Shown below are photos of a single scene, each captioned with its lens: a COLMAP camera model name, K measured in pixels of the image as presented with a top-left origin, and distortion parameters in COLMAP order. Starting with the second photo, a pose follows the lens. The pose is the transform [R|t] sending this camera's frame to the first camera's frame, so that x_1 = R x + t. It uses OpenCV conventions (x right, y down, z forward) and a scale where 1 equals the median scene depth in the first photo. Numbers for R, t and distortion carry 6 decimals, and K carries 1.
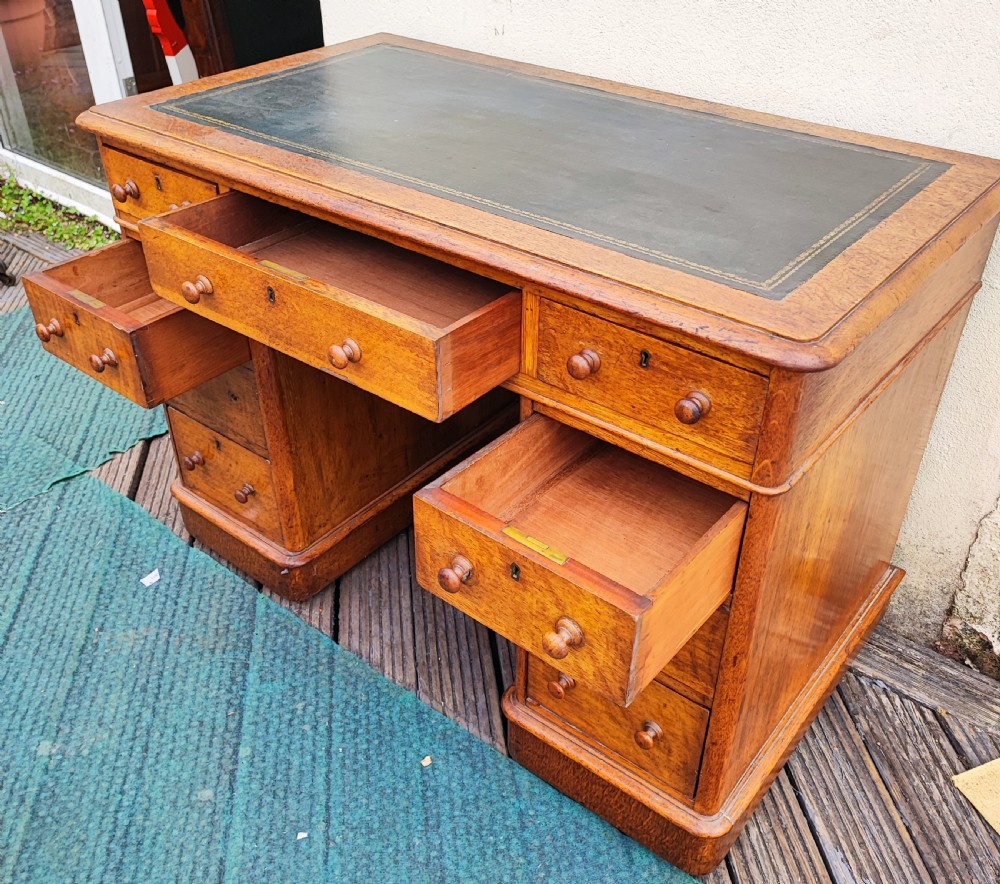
lens RADIAL K [[981.2, 0, 500.0], [0, 981.2, 442.0], [0, 0, 1]] dist [0.020087, -0.008191]
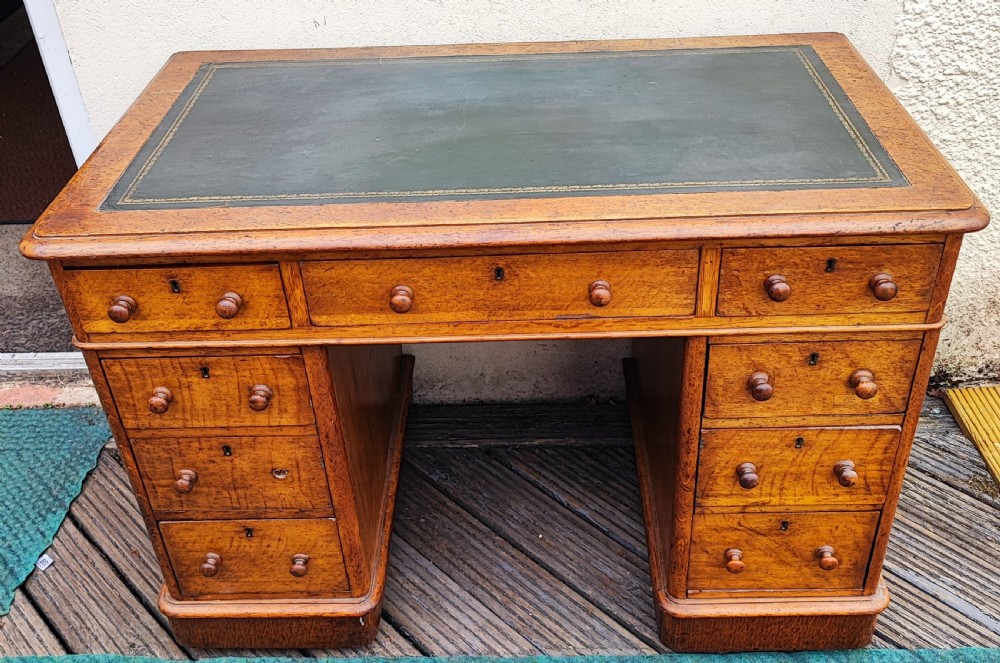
lens RADIAL K [[982.0, 0, 505.0], [0, 982.0, 298.0], [0, 0, 1]] dist [0.008155, 0.029807]
pose [[0.790235, -0.375270, 0.484459, -0.549570], [0.384959, 0.919101, 0.084018, -0.215590], [-0.476796, 0.120103, 0.870770, 0.096285]]
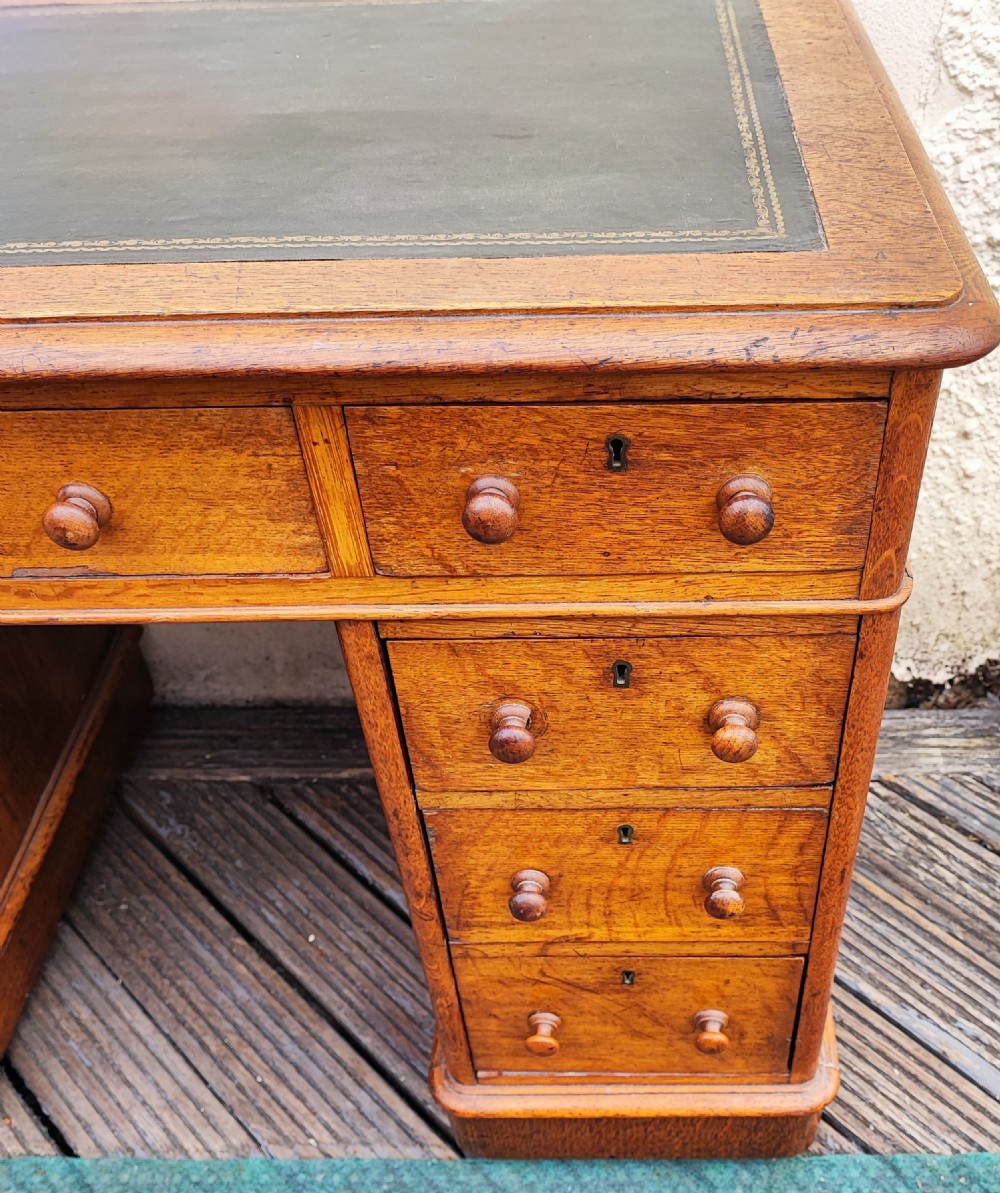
lens RADIAL K [[1187.0, 0, 614.4], [0, 1187.0, 794.7], [0, 0, 1]] dist [0.005202, -0.003422]
pose [[0.788808, -0.463672, 0.403474, -0.123924], [0.371782, 0.882673, 0.287518, -0.074488], [-0.489449, -0.076792, 0.868644, 0.330208]]
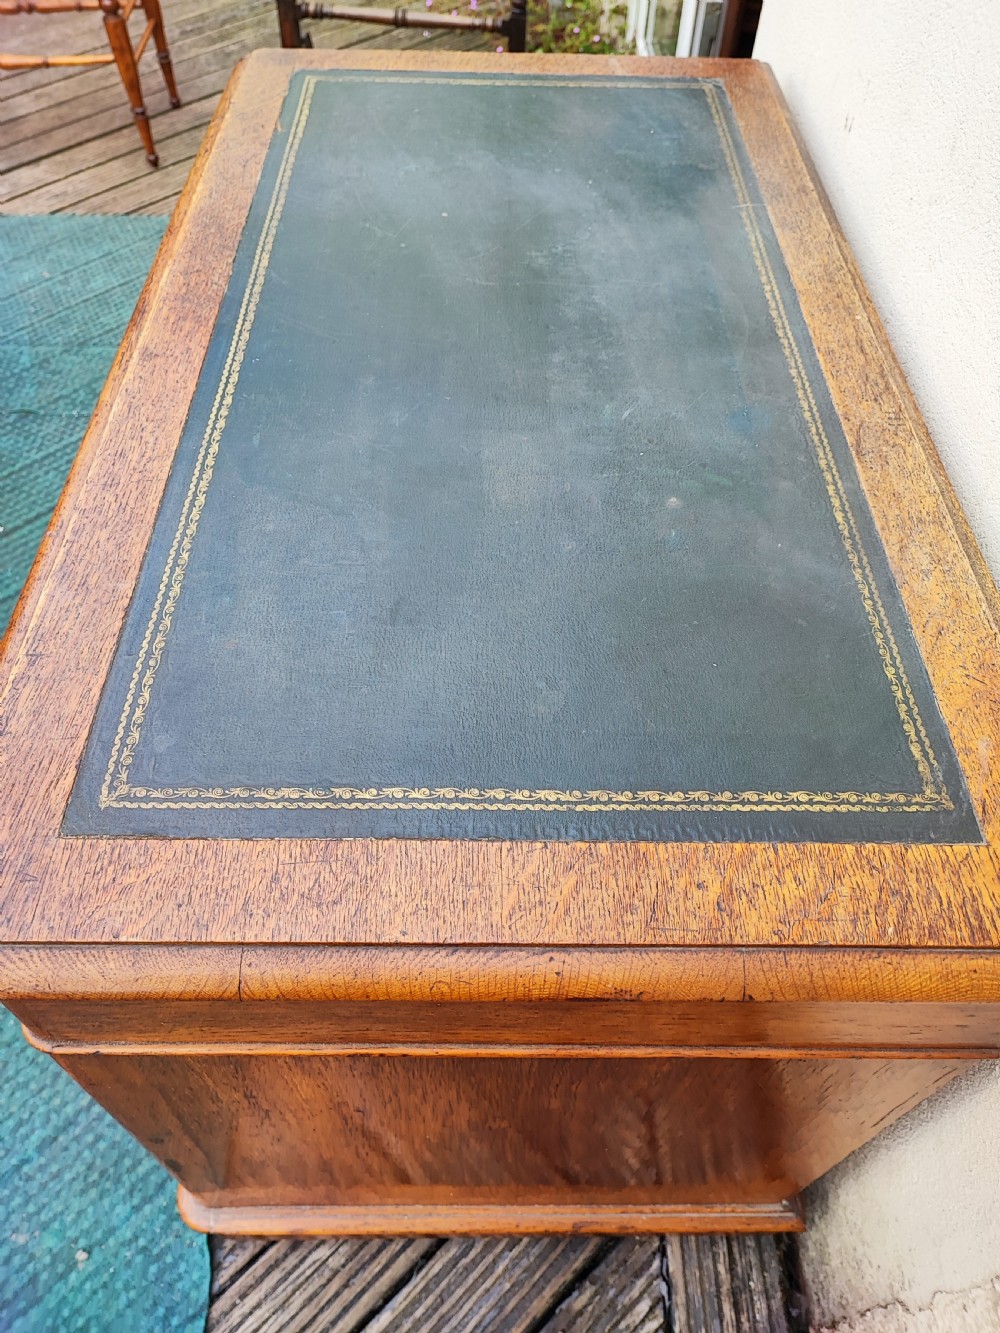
lens RADIAL K [[992.9, 0, 500.0], [0, 992.9, 666.5], [0, 0, 1]] dist [0.006085, -0.022656]
pose [[0.629945, 0.618869, -0.469223, 0.436890], [-0.466090, 0.784528, 0.408994, -0.382562], [0.621232, -0.038944, 0.782658, 0.477681]]
